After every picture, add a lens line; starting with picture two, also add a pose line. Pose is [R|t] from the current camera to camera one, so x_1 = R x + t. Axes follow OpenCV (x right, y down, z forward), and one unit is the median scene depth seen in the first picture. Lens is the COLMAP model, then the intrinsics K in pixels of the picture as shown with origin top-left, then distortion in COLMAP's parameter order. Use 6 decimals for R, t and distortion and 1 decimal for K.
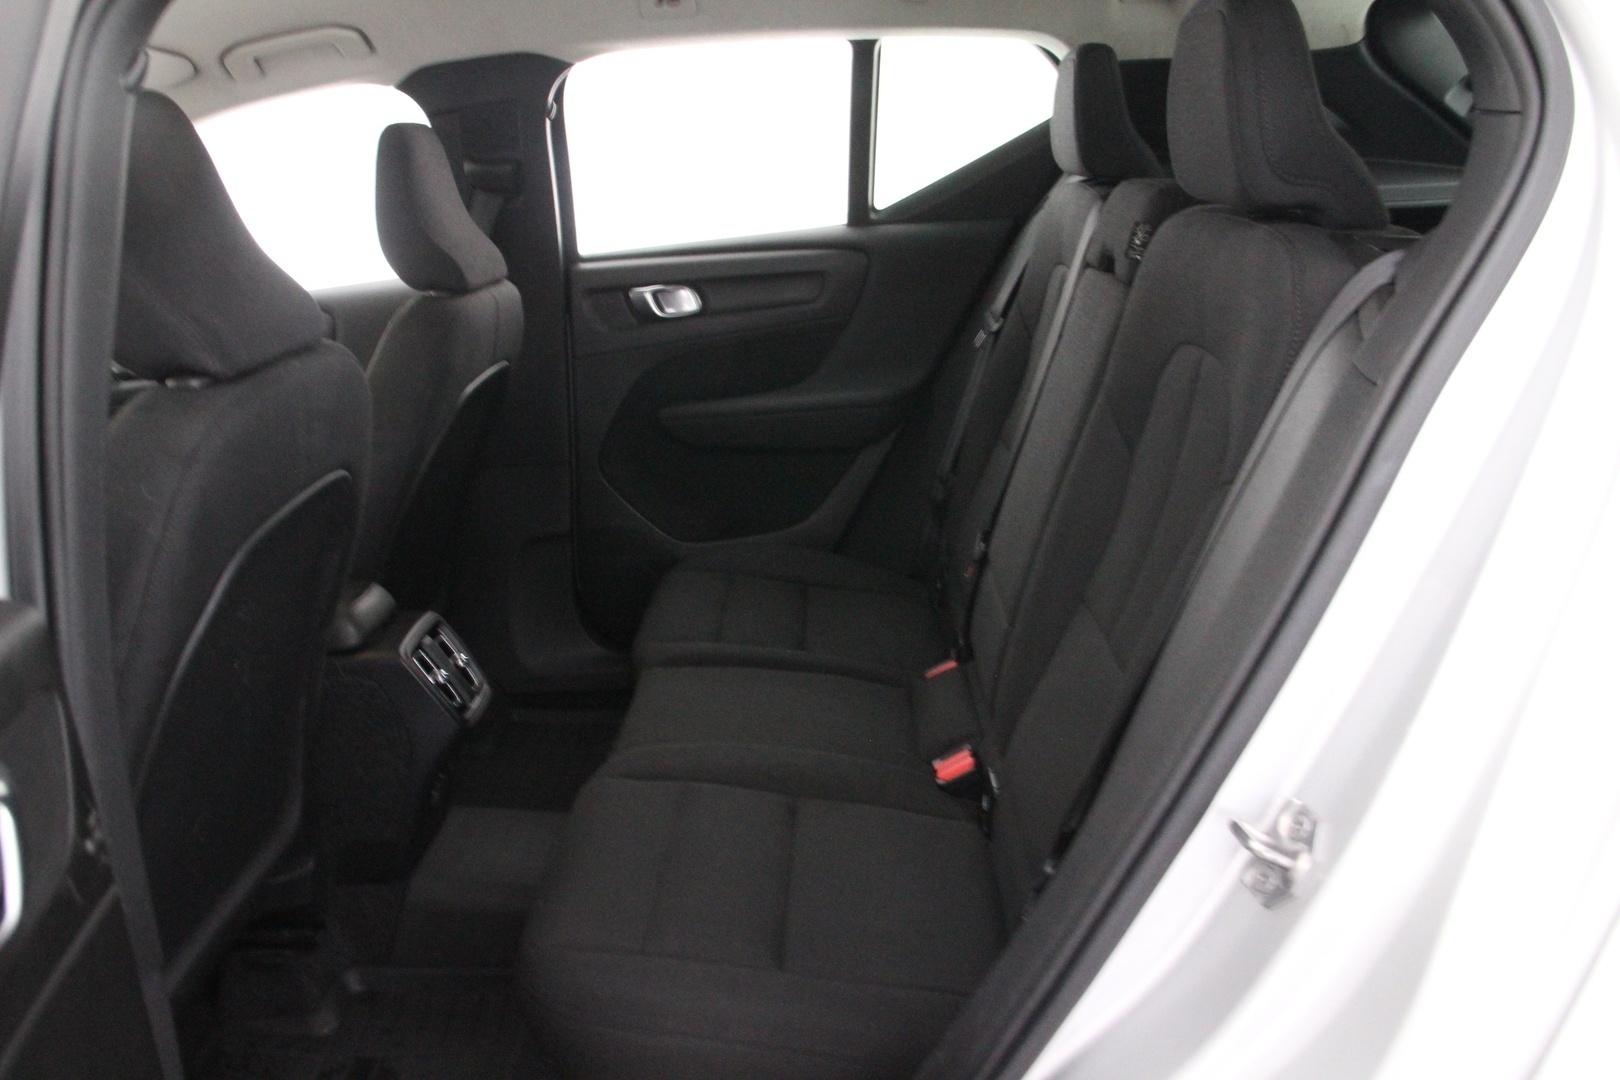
lens RADIAL K [[1262.8, 0, 818.3], [0, 1262.8, 540.5], [0, 0, 1]] dist [-0.158693, 0.137027]
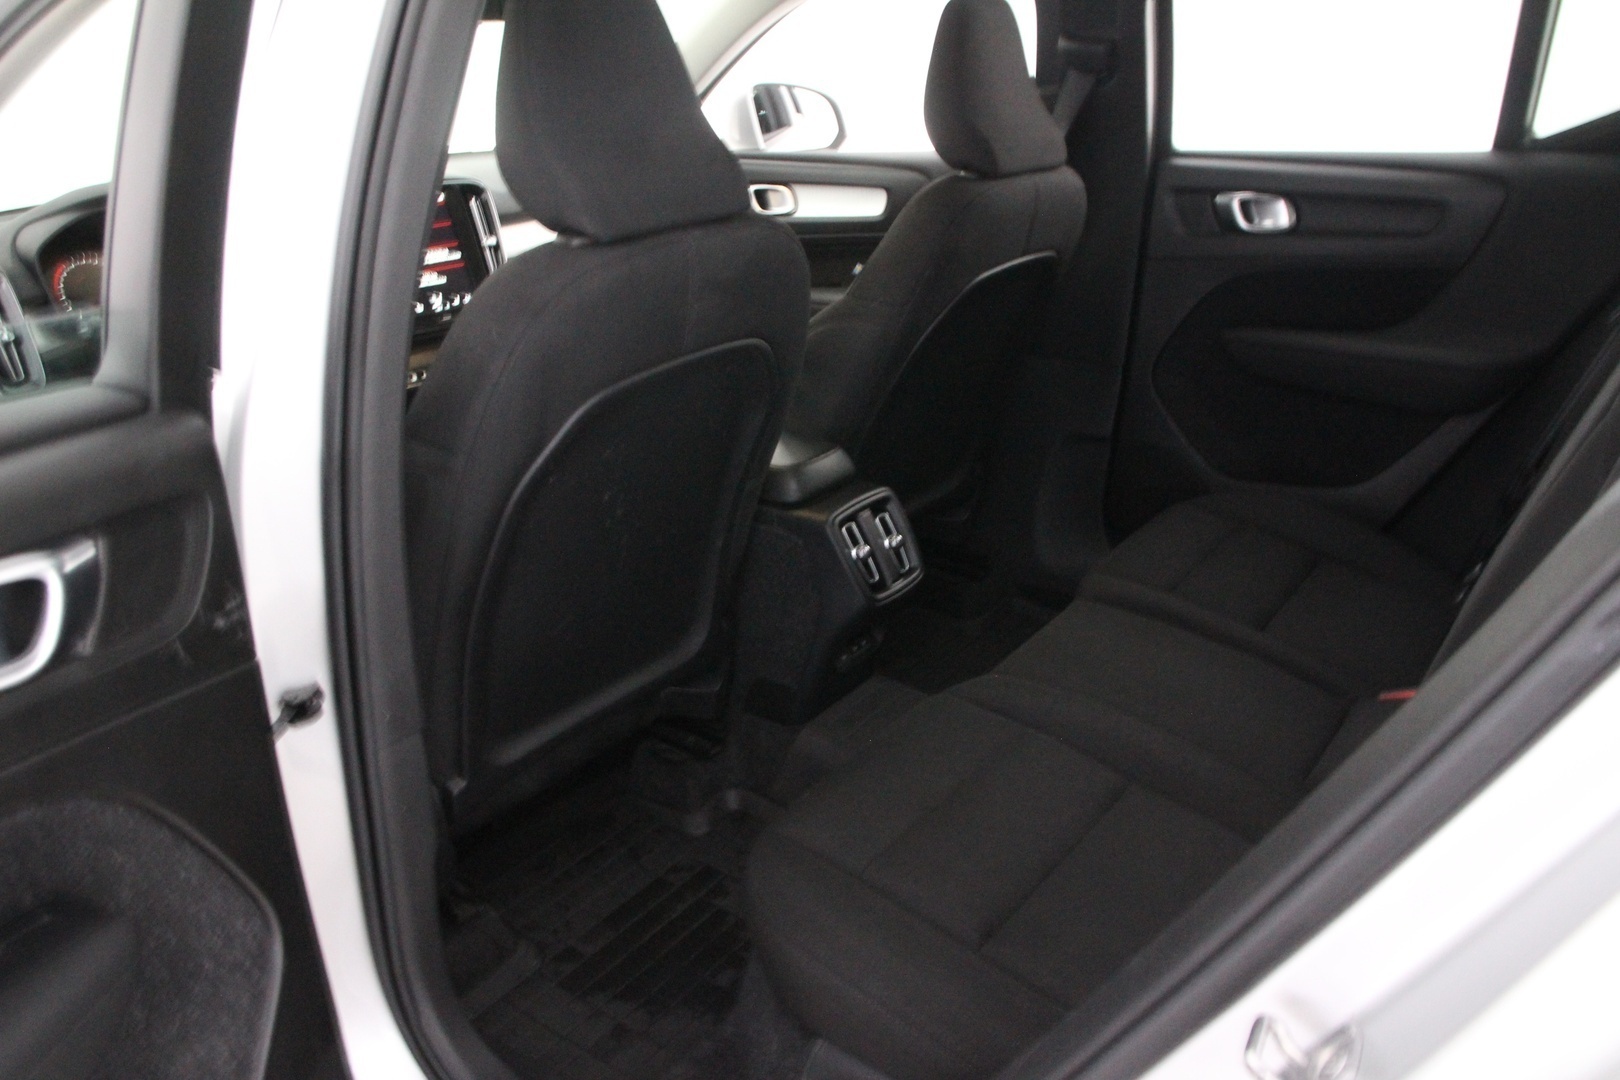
lens RADIAL K [[1262.8, 0, 818.3], [0, 1262.8, 540.5], [0, 0, 1]] dist [-0.158693, 0.137027]
pose [[0.808246, 0.261210, -0.527739, 0.170803], [-0.202796, 0.964878, 0.166988, -0.052404], [0.552823, -0.027944, 0.832830, 0.091650]]
